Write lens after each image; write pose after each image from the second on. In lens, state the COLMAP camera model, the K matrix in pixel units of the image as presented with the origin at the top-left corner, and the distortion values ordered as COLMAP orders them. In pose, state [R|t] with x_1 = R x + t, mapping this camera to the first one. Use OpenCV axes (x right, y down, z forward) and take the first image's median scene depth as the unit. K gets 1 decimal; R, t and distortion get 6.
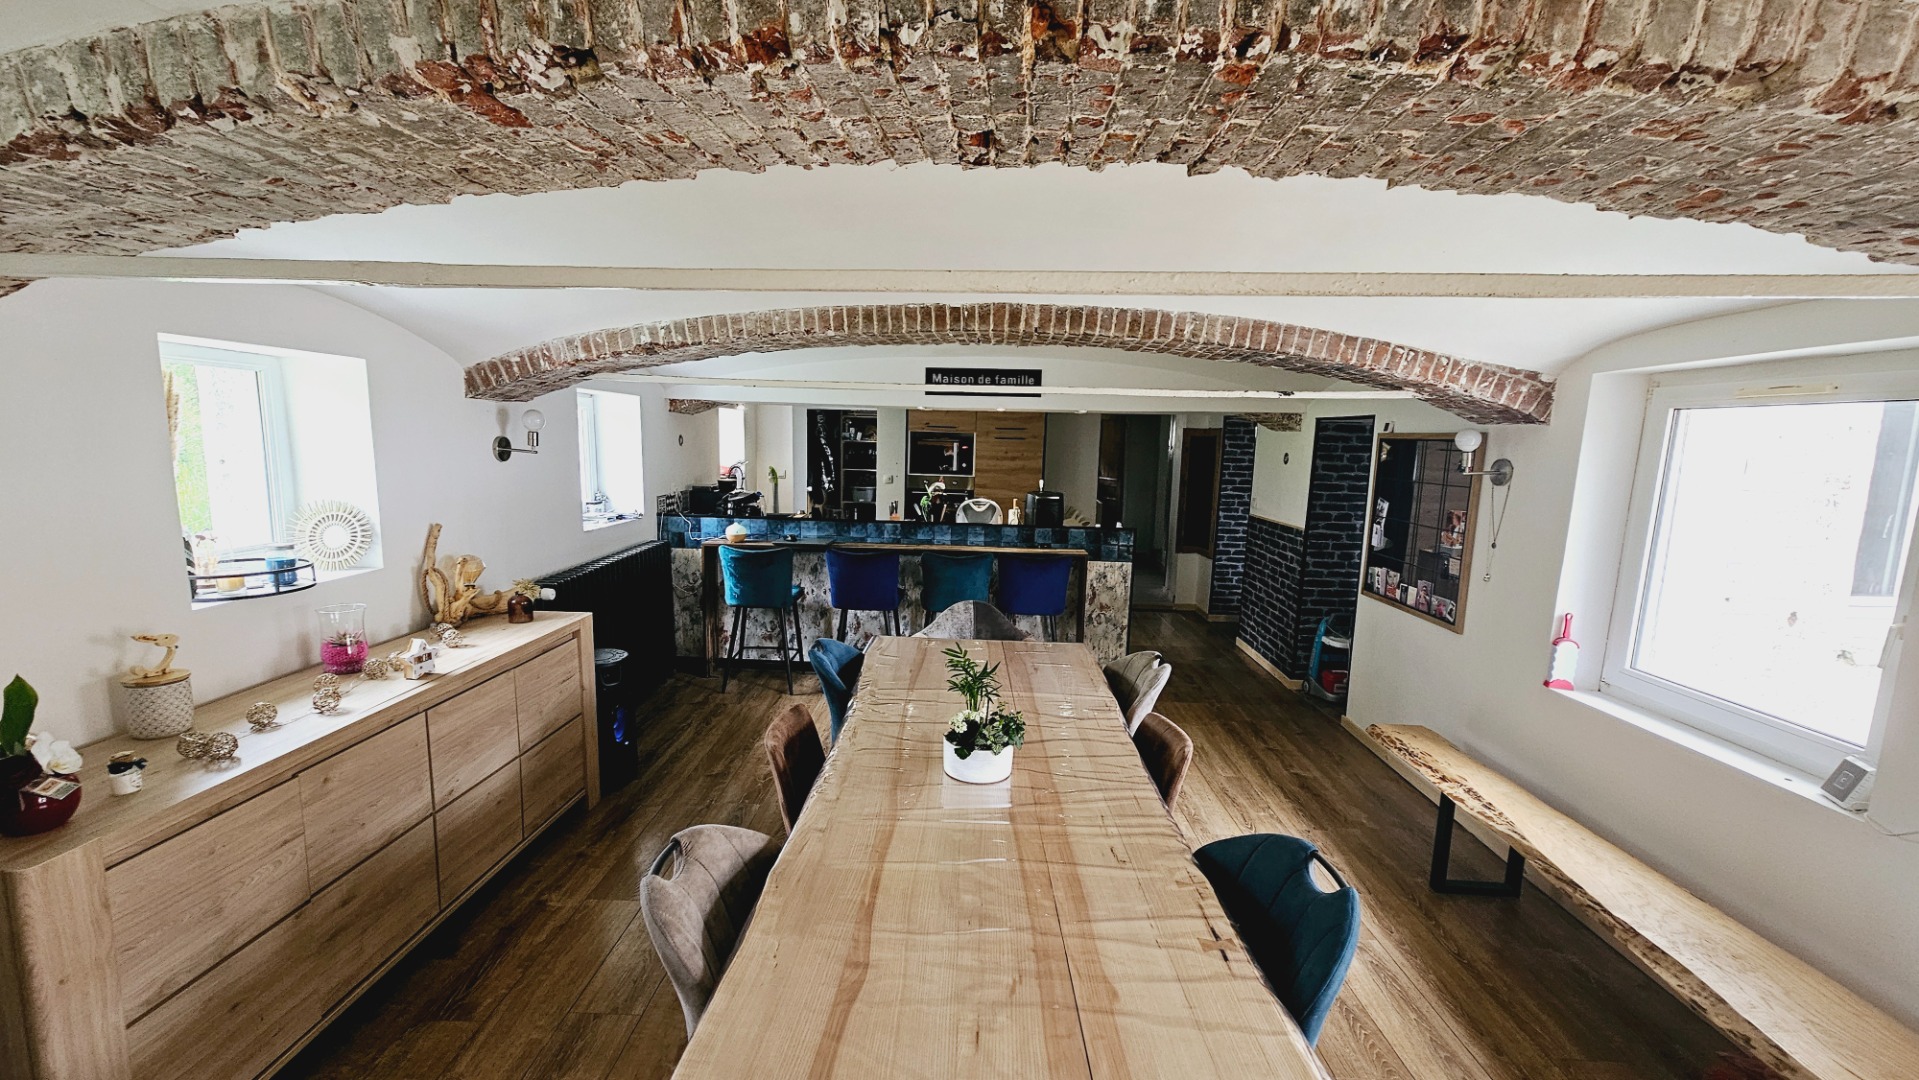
lens RADIAL K [[784.7, 0, 957.1], [0, 784.7, 550.6], [0, 0, 1]] dist [0.003442, -0.001974]
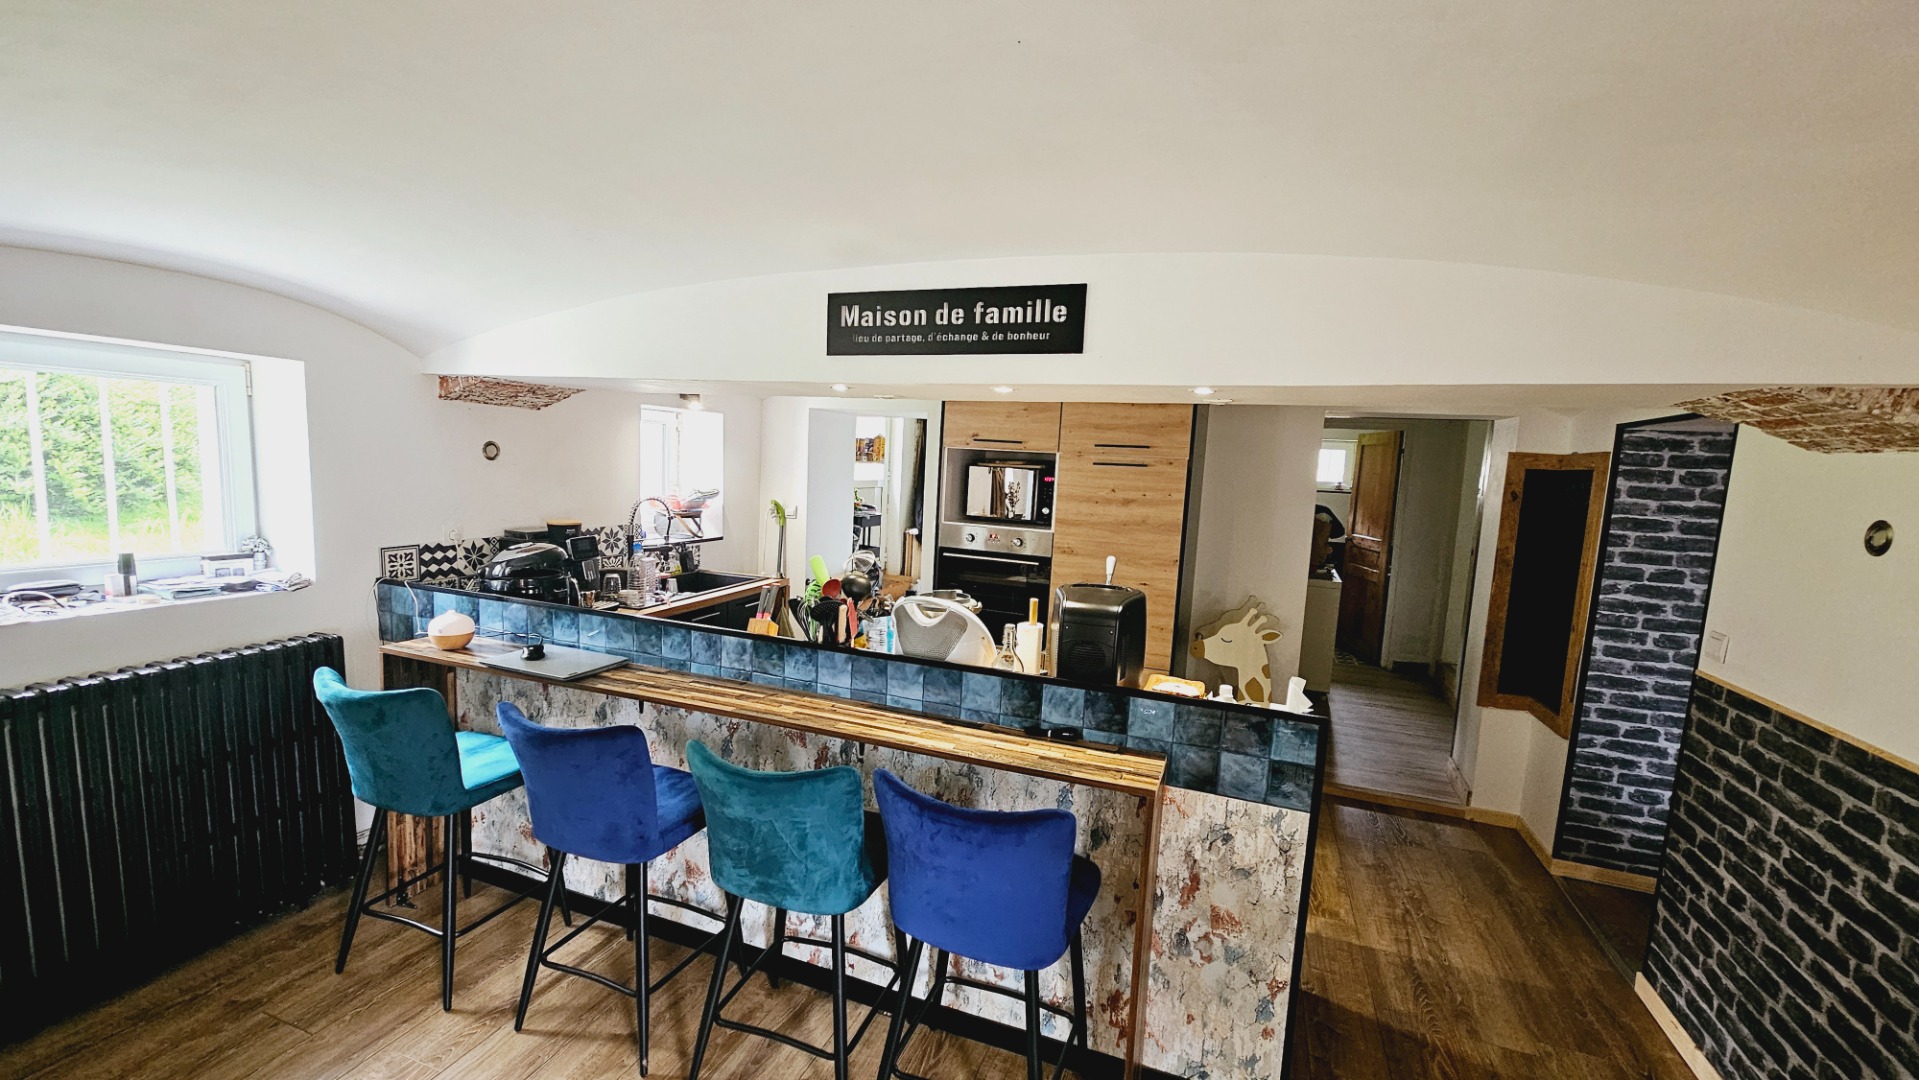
lens RADIAL K [[784.7, 0, 955.9], [0, 784.7, 548.9], [0, 0, 1]] dist [0.003442, -0.001974]
pose [[0.942635, 0.058432, -0.328671, 0.306210], [-0.072265, 0.996934, -0.030019, -0.136081], [0.325909, 0.052049, 0.943967, 1.026644]]
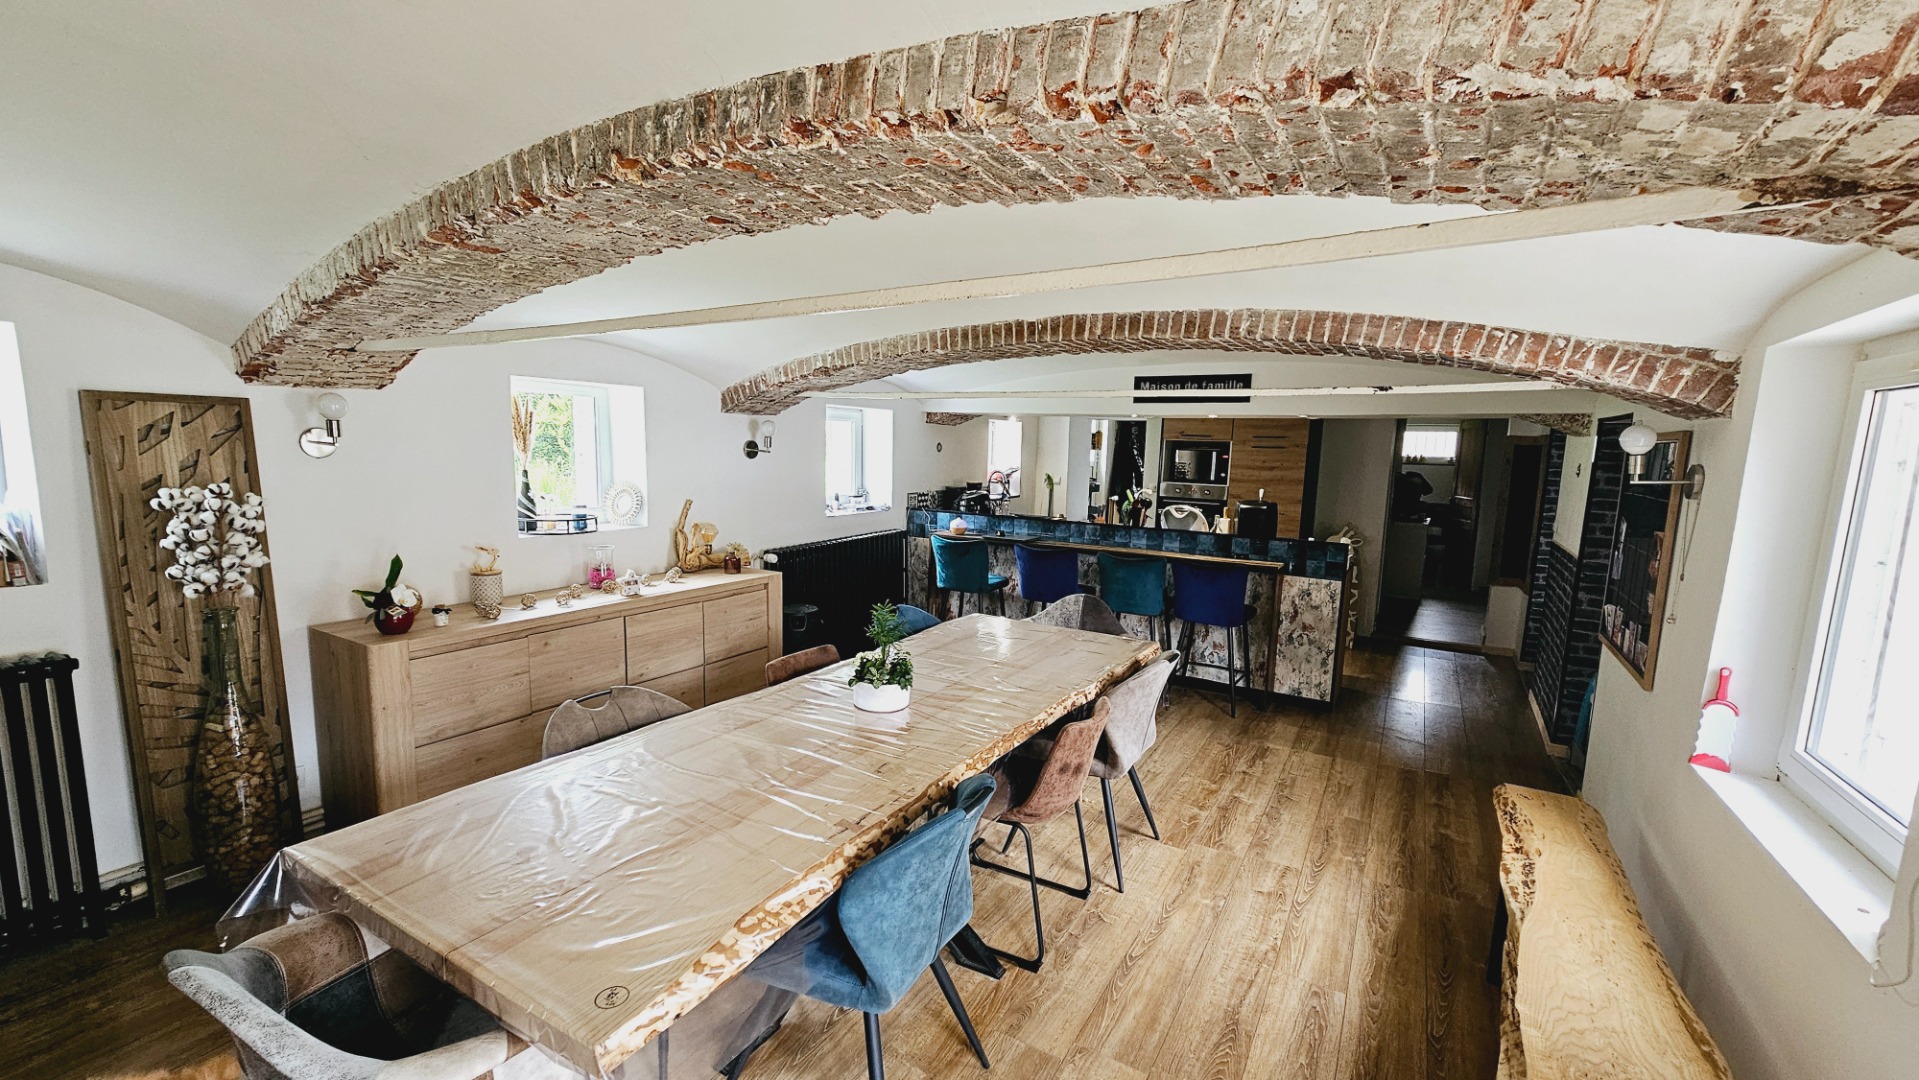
lens RADIAL K [[784.7, 0, 959.7], [0, 784.7, 551.4], [0, 0, 1]] dist [0.003442, -0.001974]
pose [[0.871024, 0.066140, -0.486768, 0.466424], [-0.075149, 0.997172, 0.001020, 0.021501], [0.485459, 0.035692, 0.873531, -0.012537]]
